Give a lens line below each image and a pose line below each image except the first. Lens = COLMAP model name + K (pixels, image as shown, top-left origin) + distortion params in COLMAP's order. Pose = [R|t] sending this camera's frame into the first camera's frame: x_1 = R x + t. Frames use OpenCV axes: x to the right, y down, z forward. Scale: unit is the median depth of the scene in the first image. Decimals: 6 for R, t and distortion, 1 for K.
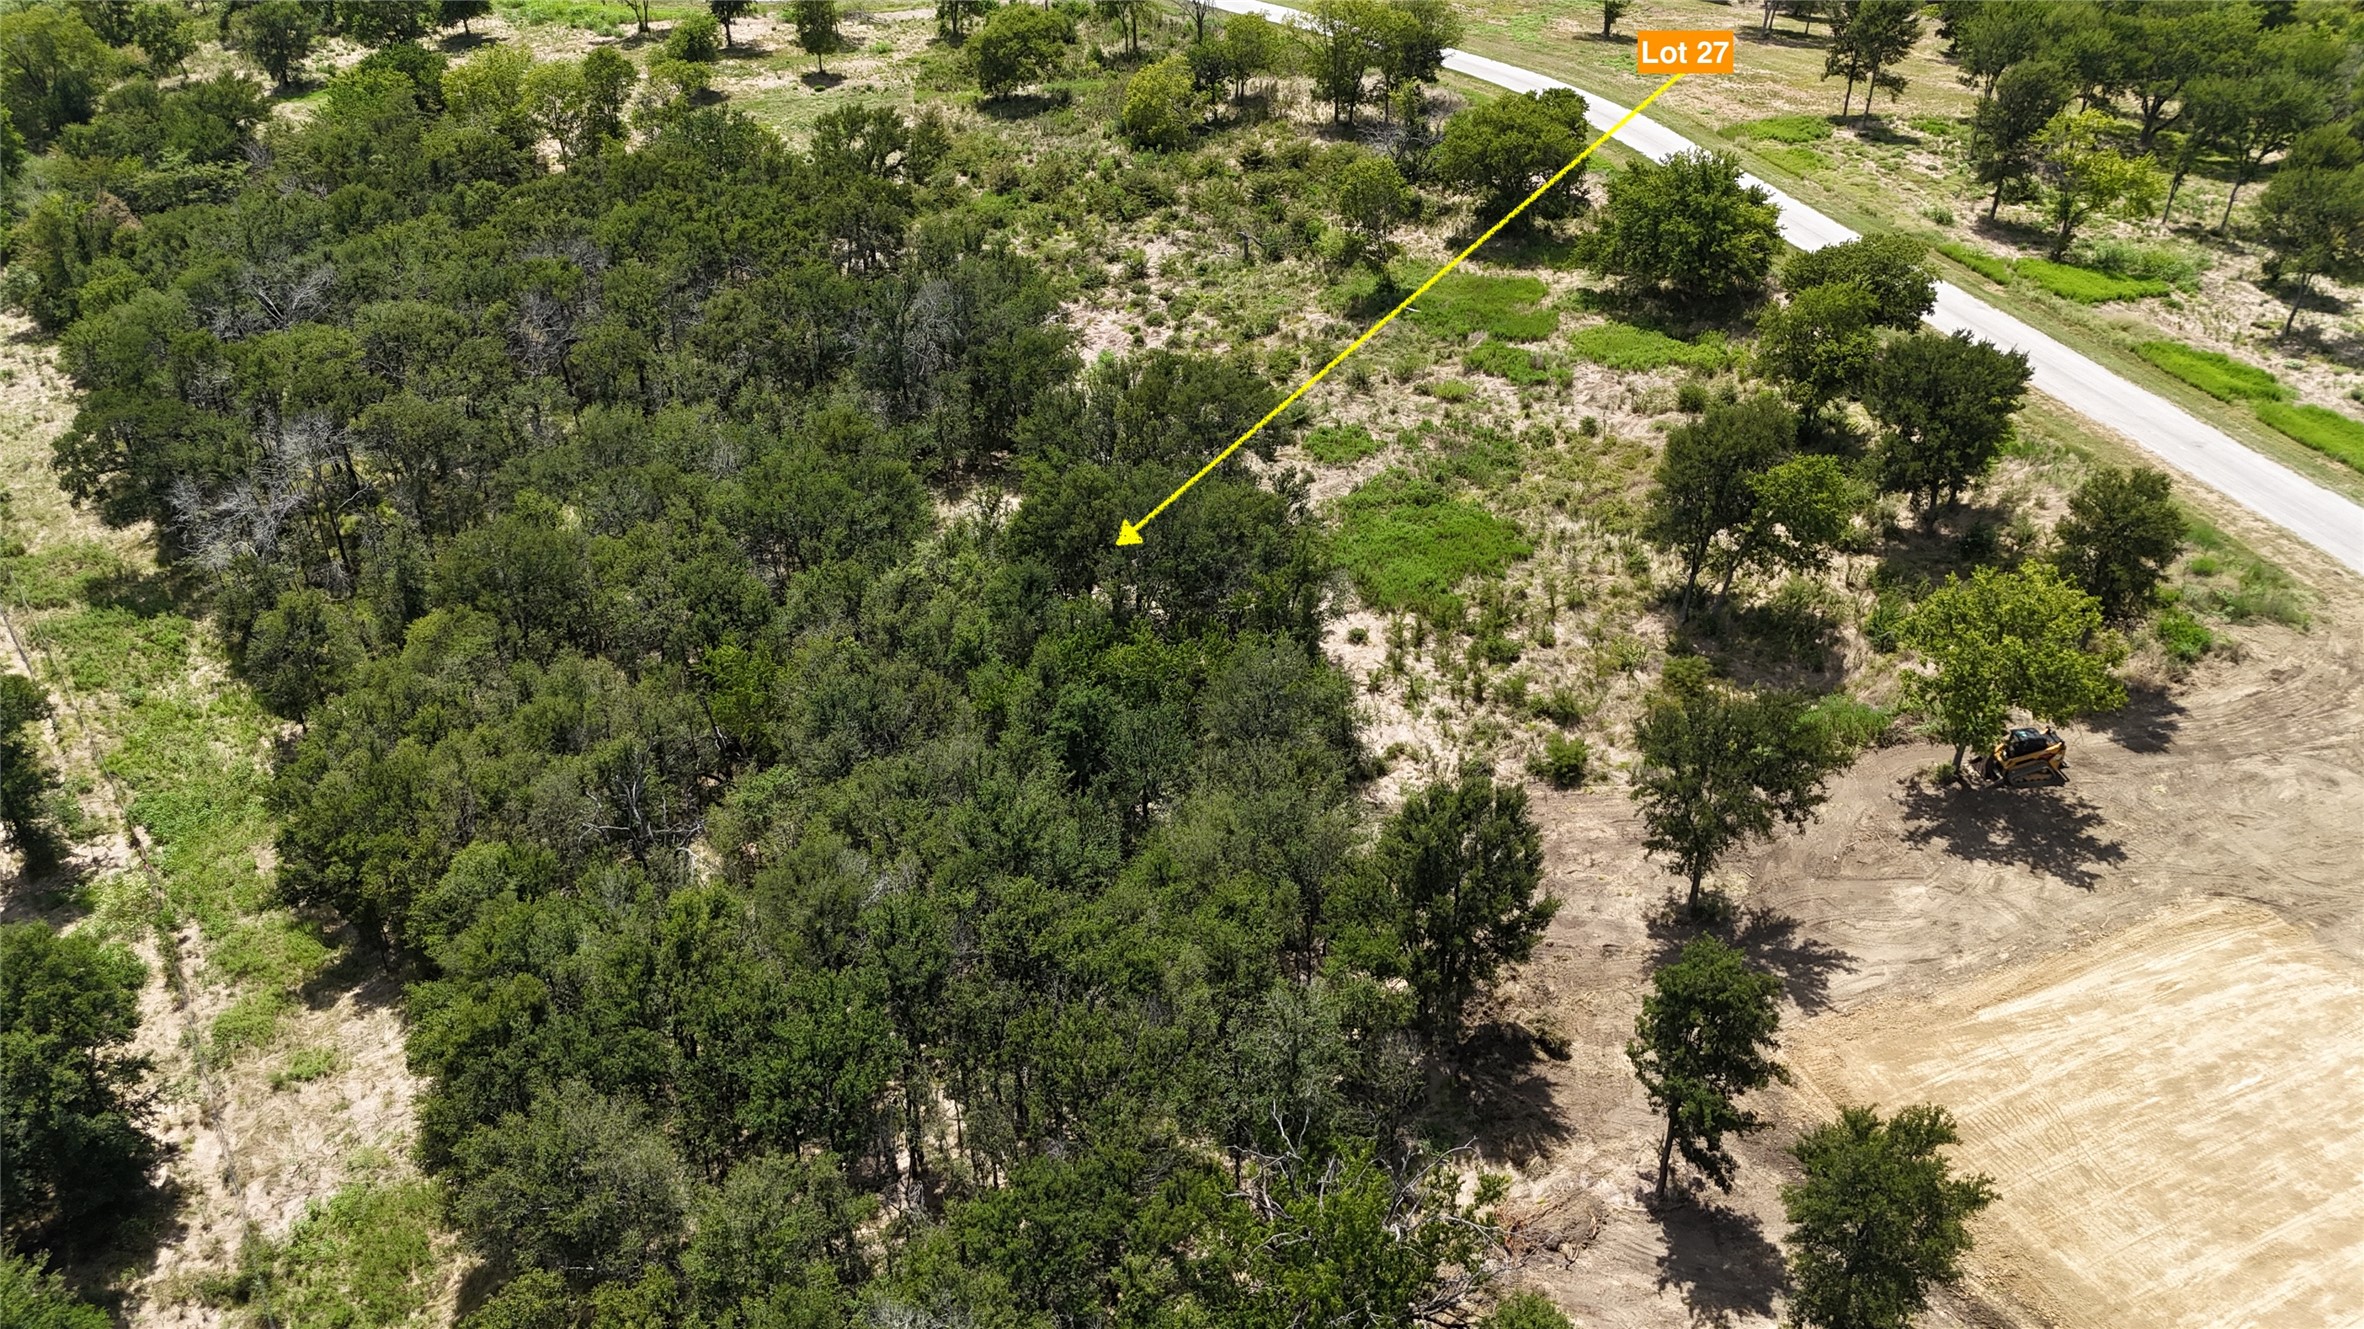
lens RADIAL K [[1735.8, 0, 1186.8], [0, 1735.8, 664.3], [0, 0, 1]] dist [0.042396, -0.020607]
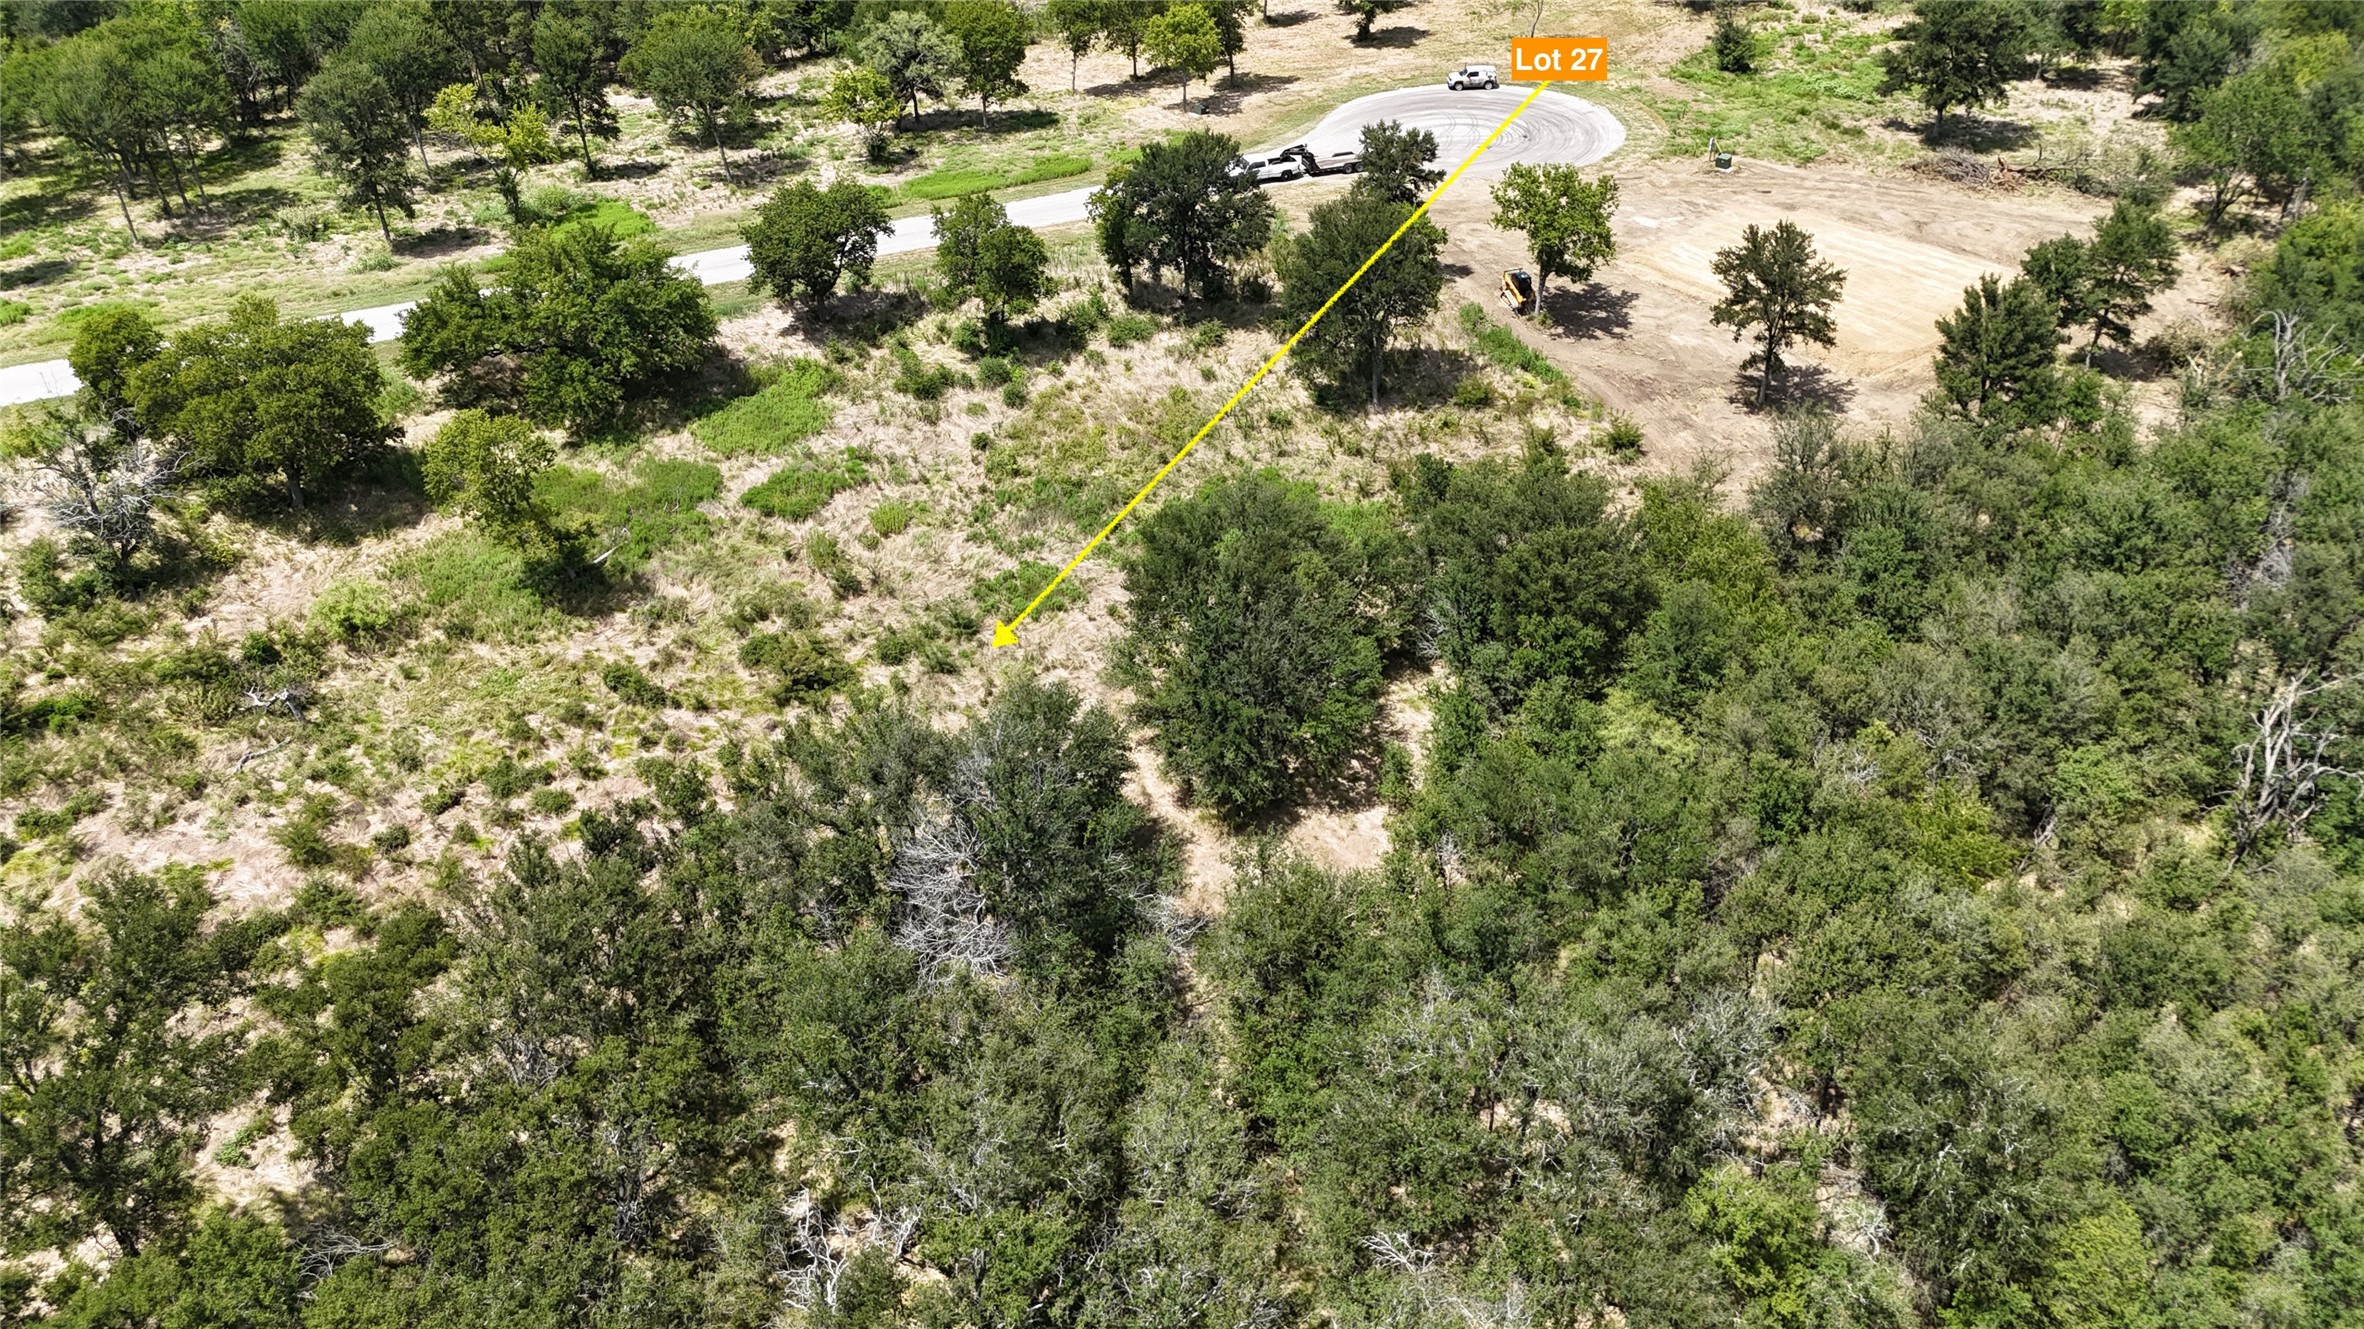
lens RADIAL K [[1735.8, 0, 1183.5], [0, 1735.8, 673.4], [0, 0, 1]] dist [0.042396, -0.020607]
pose [[-0.211739, -0.540516, 0.814254, -0.688719], [0.532971, 0.634496, 0.559783, -0.590585], [-0.819212, 0.552501, 0.153732, 0.967691]]
